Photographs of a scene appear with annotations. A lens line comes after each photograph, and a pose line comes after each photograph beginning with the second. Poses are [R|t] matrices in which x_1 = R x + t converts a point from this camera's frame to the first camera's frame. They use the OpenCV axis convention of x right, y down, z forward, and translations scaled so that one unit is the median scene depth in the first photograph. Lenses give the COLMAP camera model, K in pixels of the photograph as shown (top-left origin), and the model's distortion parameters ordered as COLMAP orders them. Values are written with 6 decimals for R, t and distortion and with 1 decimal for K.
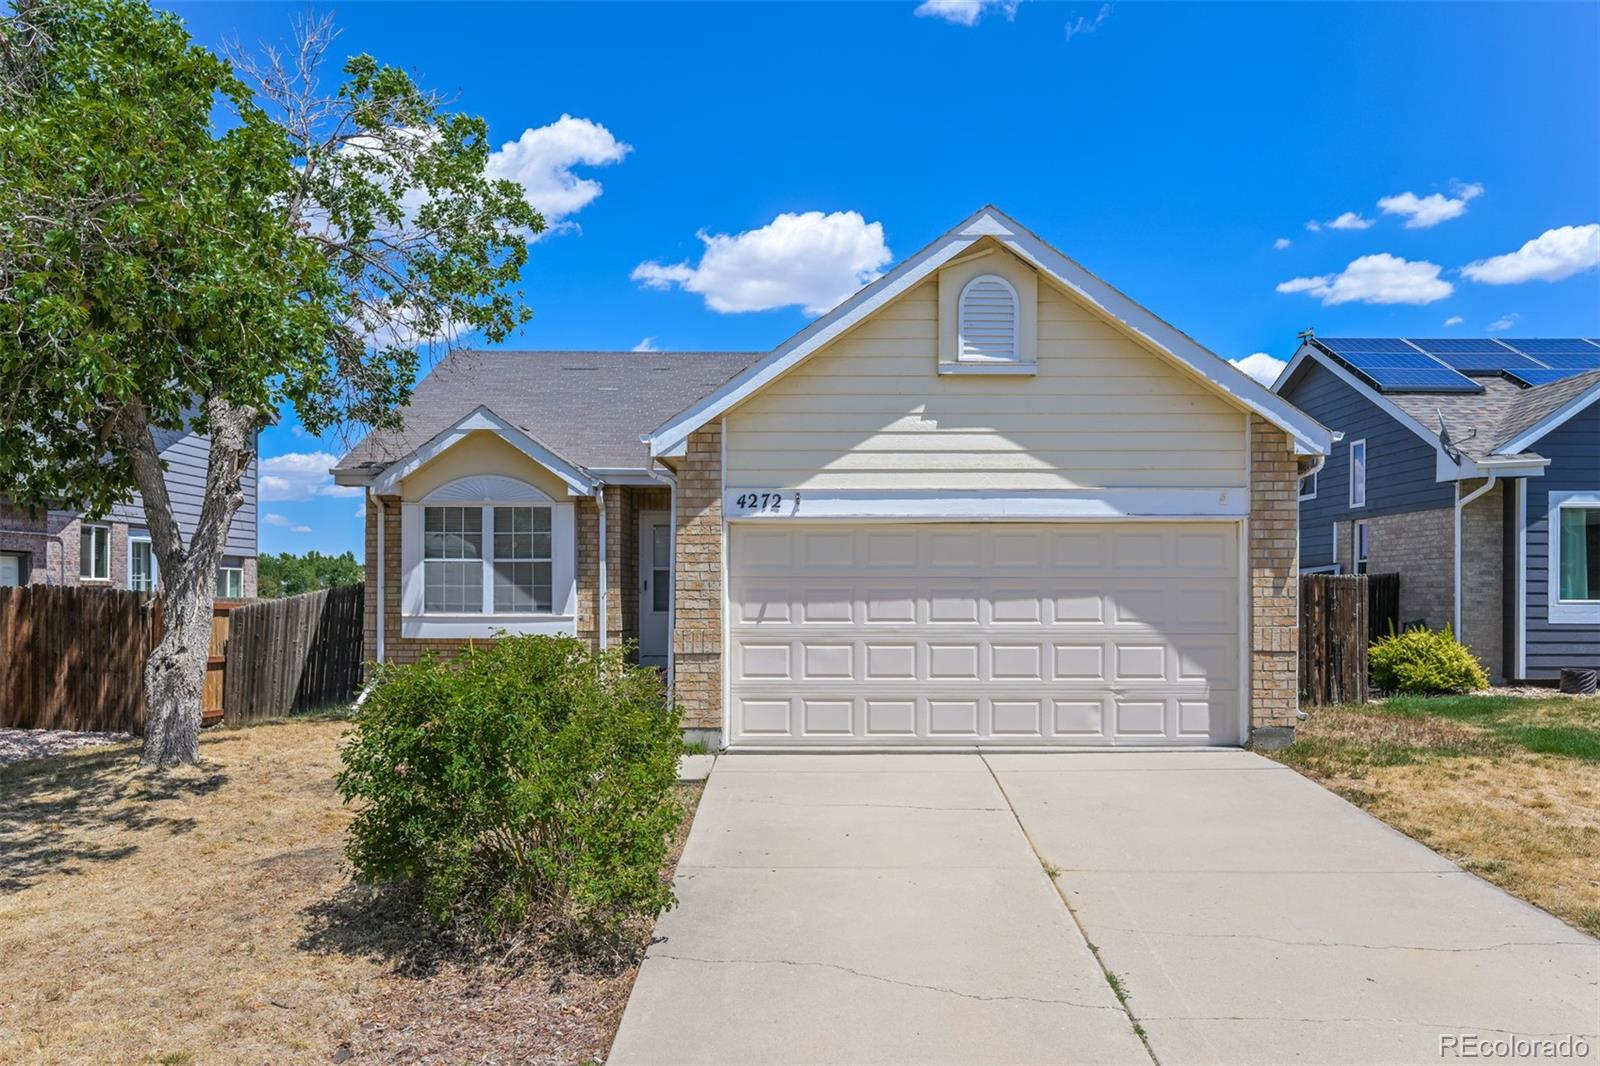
lens RADIAL K [[1173.7, 0, 800.0], [0, 1173.7, 533.0], [0, 0, 1]] dist [-0.002559, 0.001017]
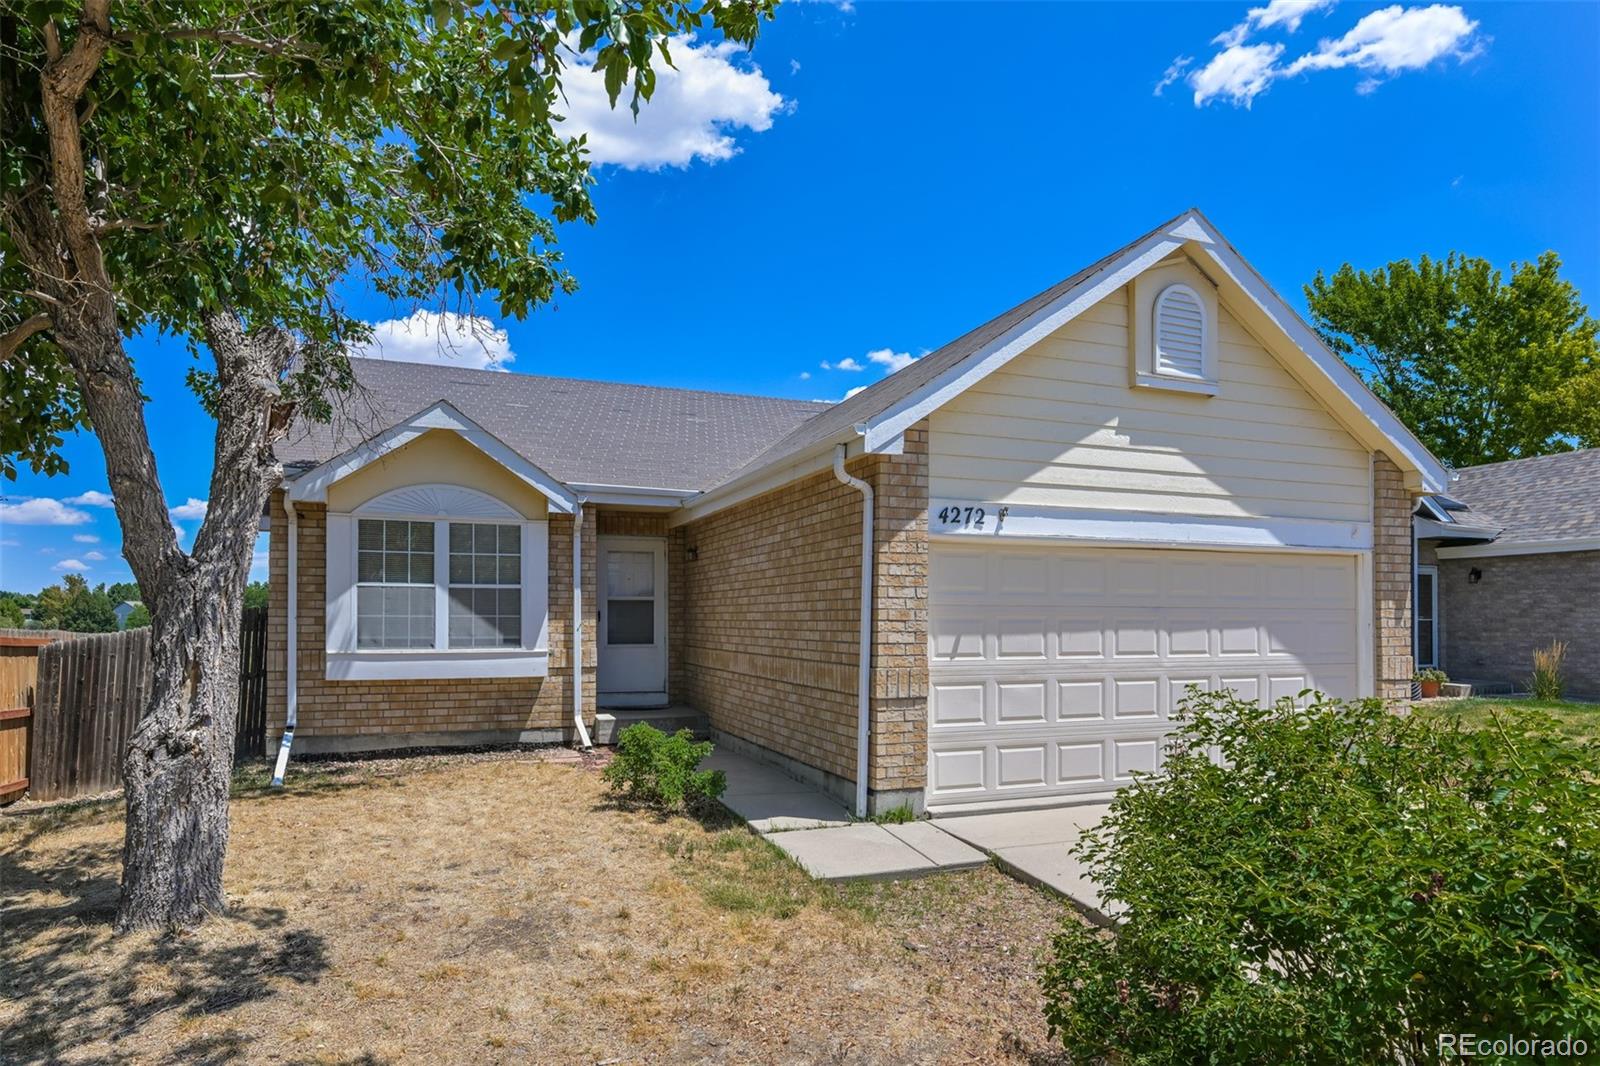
lens RADIAL K [[914.8, 0, 800.0], [0, 914.8, 580.9], [0, 0, 1]] dist [-0.002723, -0.000182]
pose [[0.930849, 0.016775, 0.365019, -0.382192], [-0.017945, 0.999839, -0.000185, 0.022074], [-0.364964, -0.006378, 0.931000, 0.426067]]
